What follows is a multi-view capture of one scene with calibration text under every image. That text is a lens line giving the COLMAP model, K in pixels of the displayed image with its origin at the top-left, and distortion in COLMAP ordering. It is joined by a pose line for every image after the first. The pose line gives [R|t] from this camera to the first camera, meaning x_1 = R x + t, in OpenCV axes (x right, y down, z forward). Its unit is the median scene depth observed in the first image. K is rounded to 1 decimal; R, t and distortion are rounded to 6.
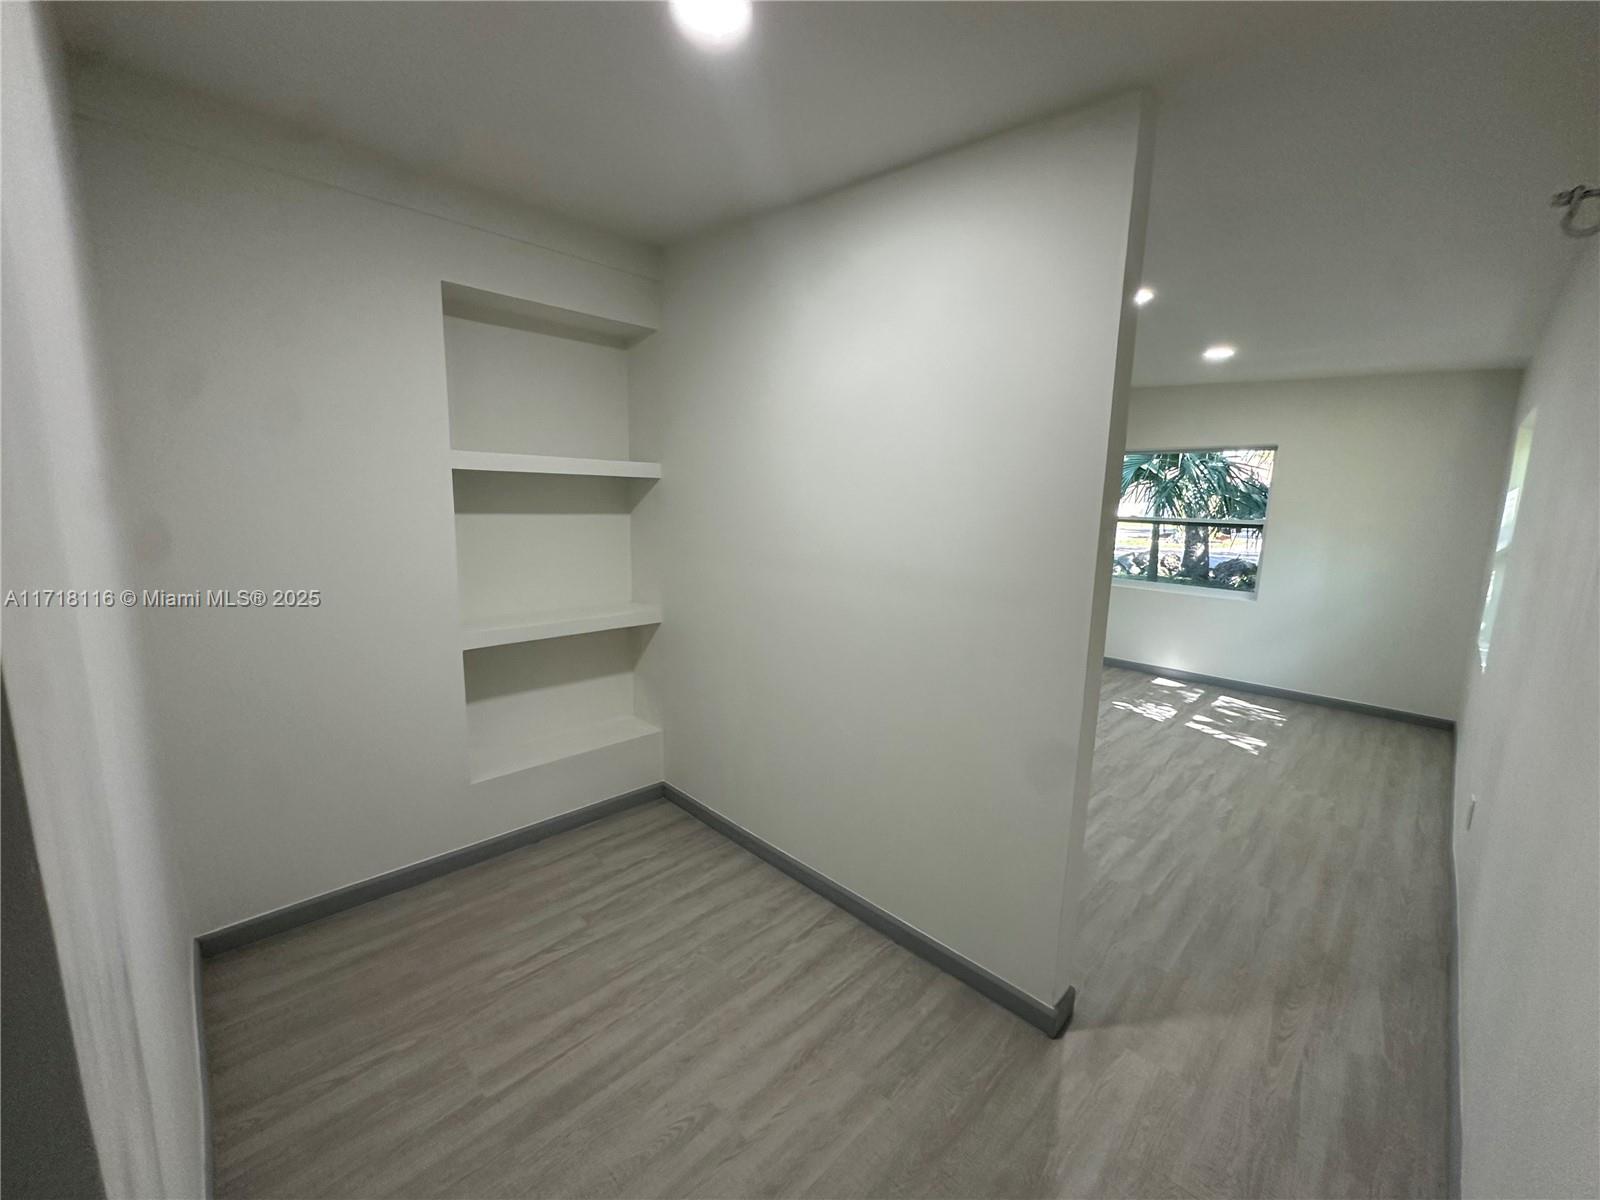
lens RADIAL K [[639.7, 0, 803.3], [0, 639.7, 598.6], [0, 0, 1]] dist [-0.001841, -0.000348]
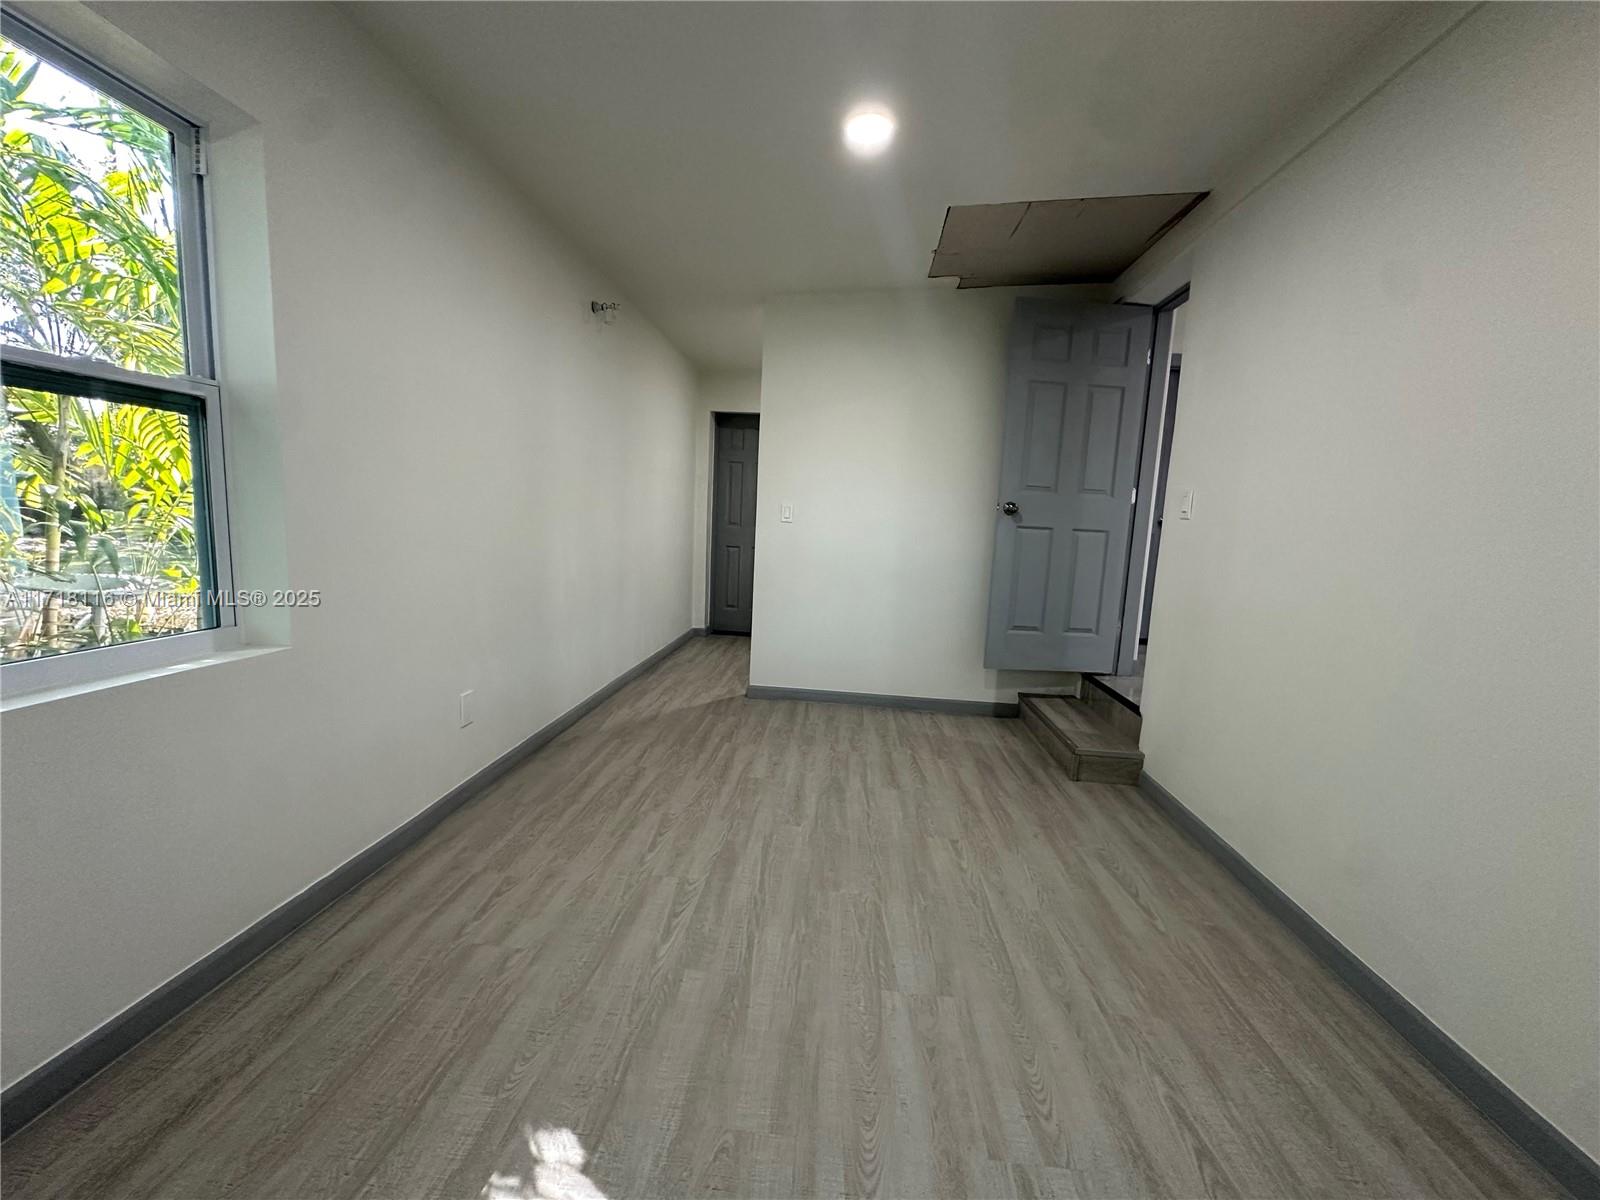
lens RADIAL K [[639.7, 0, 805.8], [0, 639.7, 599.4], [0, 0, 1]] dist [-0.001841, -0.000348]
pose [[-0.752730, 0.015505, -0.658146, 1.010193], [-0.177114, 0.958094, 0.225138, -0.110663], [0.634057, 0.286035, -0.718440, 1.549499]]
